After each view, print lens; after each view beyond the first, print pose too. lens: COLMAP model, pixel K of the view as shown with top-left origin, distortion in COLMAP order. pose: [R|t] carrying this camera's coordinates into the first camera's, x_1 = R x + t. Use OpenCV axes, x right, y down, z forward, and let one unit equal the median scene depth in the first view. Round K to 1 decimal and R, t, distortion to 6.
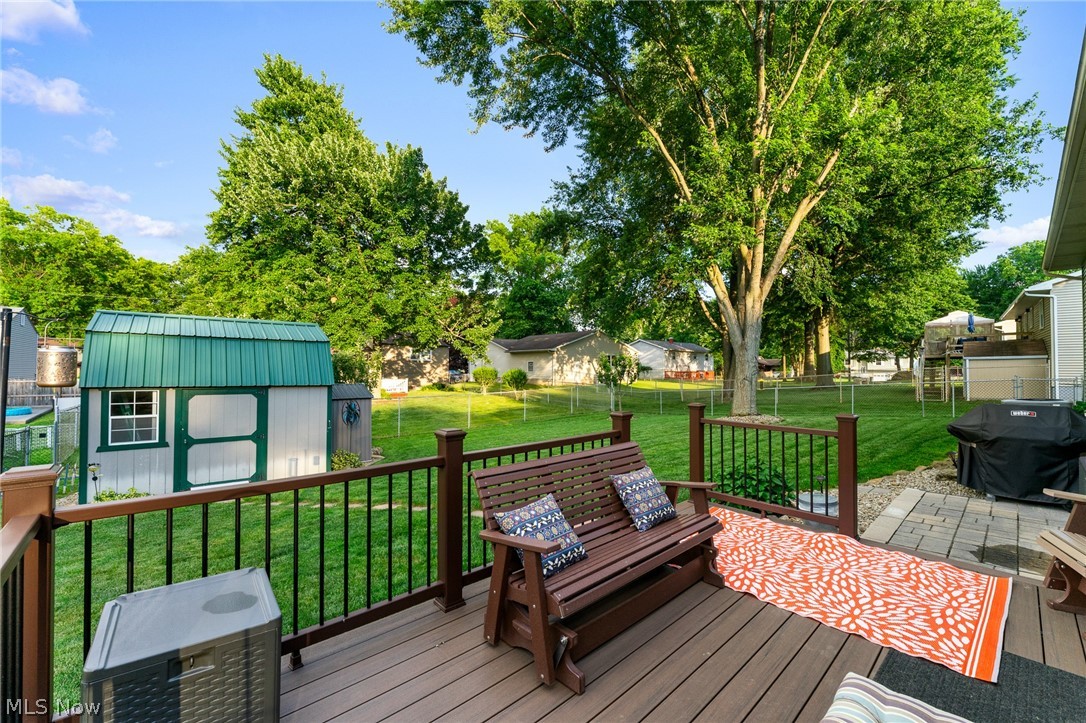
lens RADIAL K [[447.1, 0, 543.0], [0, 447.1, 361.5], [0, 0, 1]] dist [-0.004596, 0.000016]
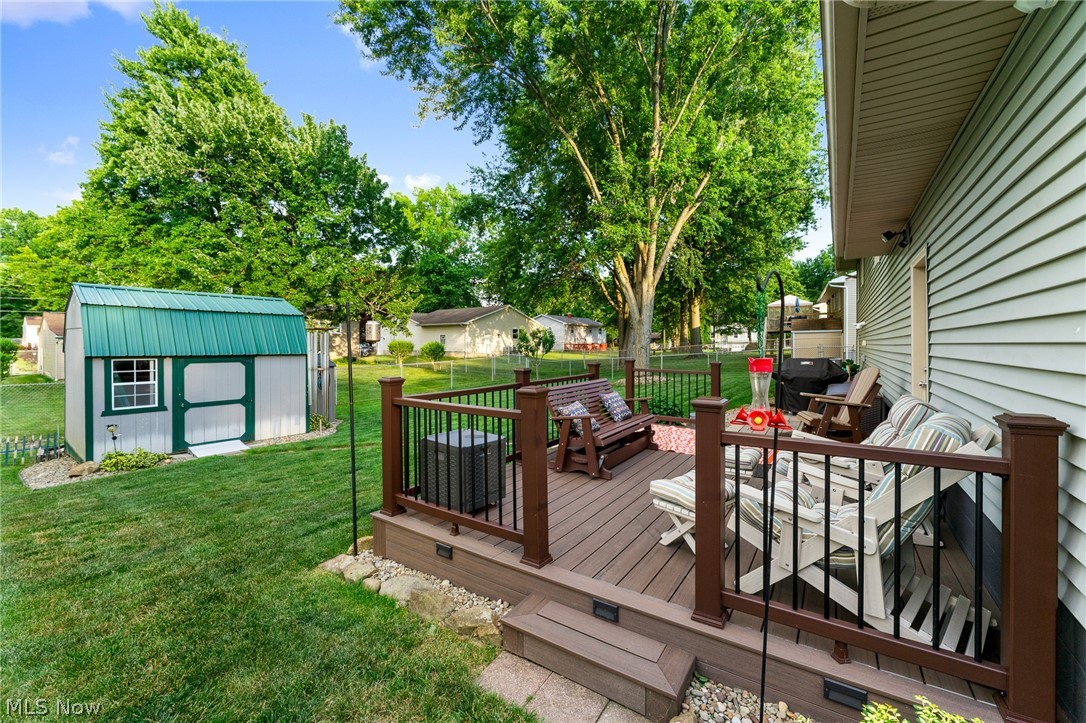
lens RADIAL K [[443.8, 0, 541.6], [0, 443.8, 345.3], [0, 0, 1]] dist [0.000430, -0.000033]
pose [[0.973281, -0.005600, 0.229547, -0.074497], [0.000447, 0.999747, 0.022495, 0.002589], [-0.229615, -0.021792, 0.973037, -0.104552]]
